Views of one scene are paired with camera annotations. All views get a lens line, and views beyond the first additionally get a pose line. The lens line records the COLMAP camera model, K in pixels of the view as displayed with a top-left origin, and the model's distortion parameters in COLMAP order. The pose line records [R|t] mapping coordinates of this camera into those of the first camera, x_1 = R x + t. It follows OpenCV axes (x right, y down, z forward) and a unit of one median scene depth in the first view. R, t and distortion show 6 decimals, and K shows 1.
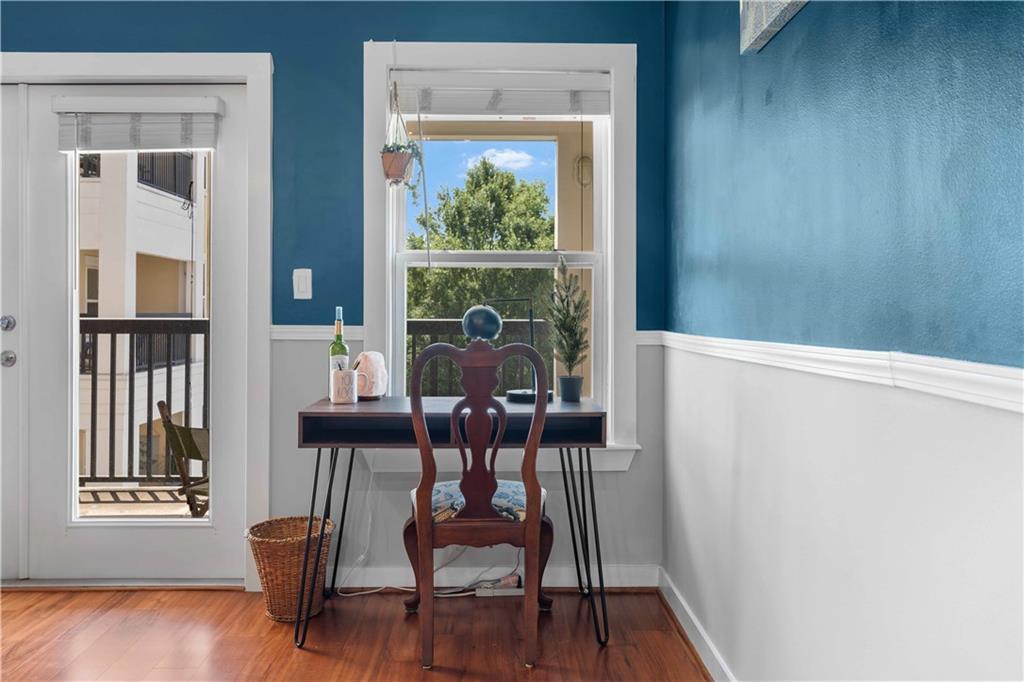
lens RADIAL K [[904.3, 0, 513.3], [0, 904.3, 299.5], [0, 0, 1]] dist [-0.005833, -0.003527]
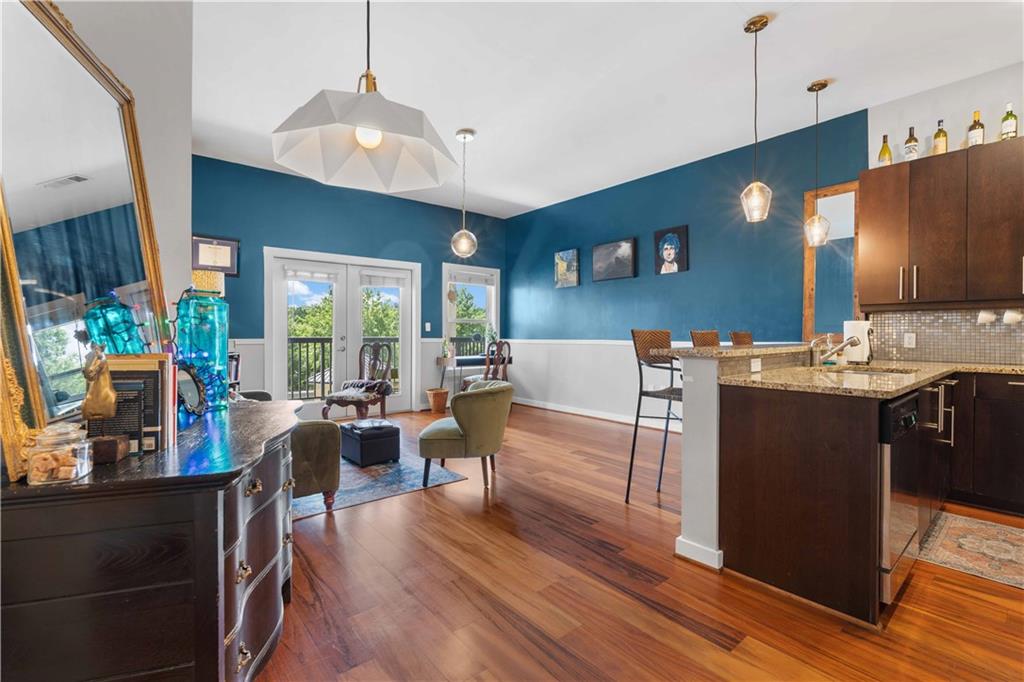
lens RADIAL K [[455.4, 0, 512.0], [0, 455.4, 341.0], [0, 0, 1]] dist [-0.001900, -0.000066]
pose [[0.779409, -0.008589, 0.626457, -1.129428], [-0.008421, 0.999672, 0.024184, -0.008508], [-0.626459, -0.024125, 0.779081, -0.659939]]
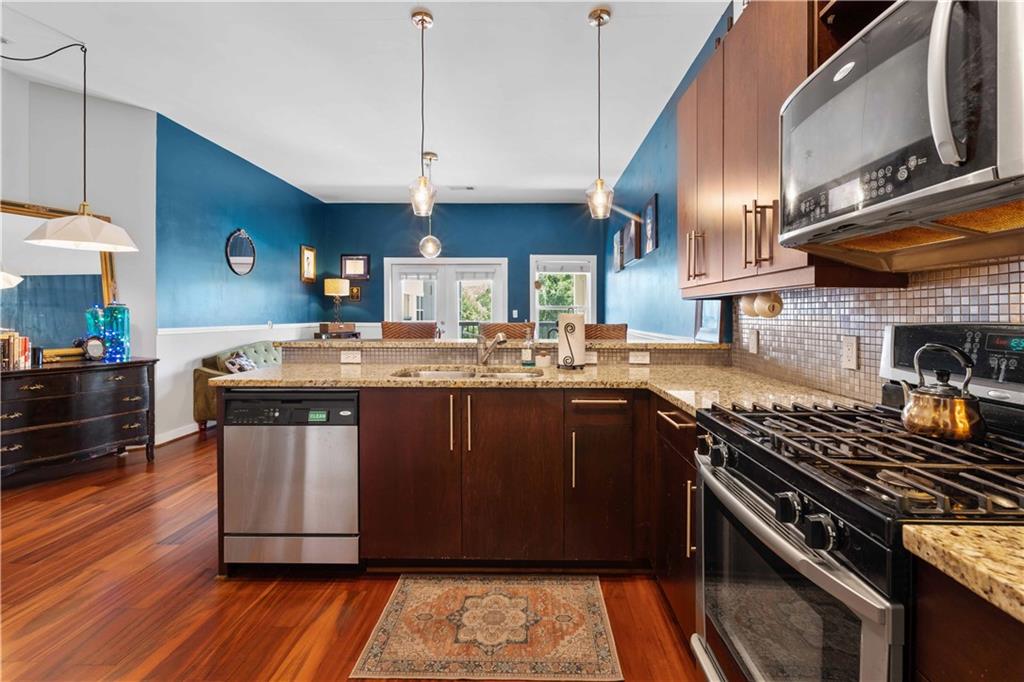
lens RADIAL K [[461.8, 0, 524.4], [0, 461.8, 320.0], [0, 0, 1]] dist [0.000569, 0.000314]
pose [[0.999306, 0.005098, -0.036889, -0.112487], [-0.004195, 0.999691, 0.024512, -0.040415], [0.037003, -0.024340, 0.999019, -1.102097]]
